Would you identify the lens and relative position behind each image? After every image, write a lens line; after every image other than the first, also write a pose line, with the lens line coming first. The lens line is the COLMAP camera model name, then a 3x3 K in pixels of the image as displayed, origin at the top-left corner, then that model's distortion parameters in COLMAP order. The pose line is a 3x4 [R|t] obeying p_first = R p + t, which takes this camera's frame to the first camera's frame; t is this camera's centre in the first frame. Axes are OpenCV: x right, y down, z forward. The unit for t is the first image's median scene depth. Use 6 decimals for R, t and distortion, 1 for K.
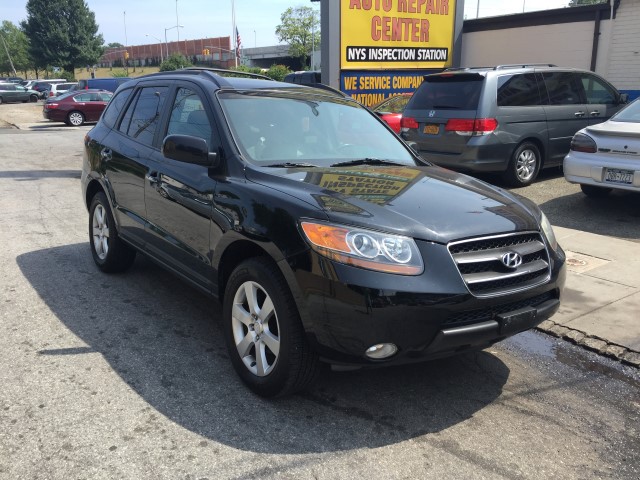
lens RADIAL K [[548.5, 0, 320.1], [0, 548.5, 242.0], [0, 0, 1]] dist [0.067570, -0.101469]
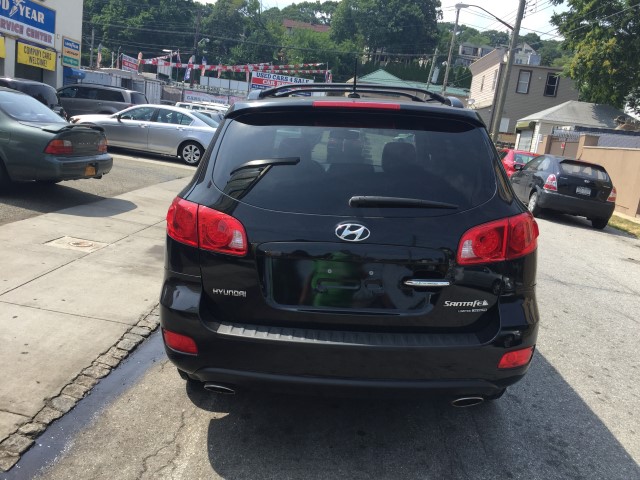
lens RADIAL K [[548.5, 0, 319.4], [0, 548.5, 243.3], [0, 0, 1]] dist [0.067570, -0.101469]
pose [[-0.777047, -0.203400, 0.595674, -0.463583], [0.058331, 0.919009, 0.389898, -0.298563], [-0.626734, 0.337715, -0.702248, 1.186954]]
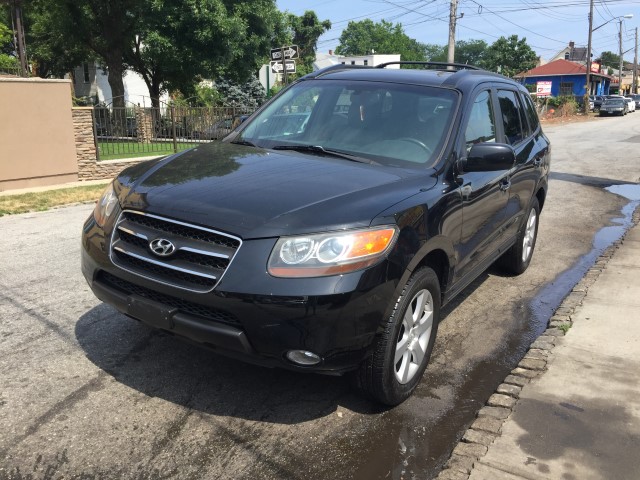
lens RADIAL K [[548.5, 0, 322.7], [0, 548.5, 246.5], [0, 0, 1]] dist [0.067570, -0.101469]
pose [[0.361324, 0.231765, -0.903178, 0.514102], [-0.246377, 0.957923, 0.147248, -0.068623], [0.899302, 0.169318, 0.403222, 0.351382]]
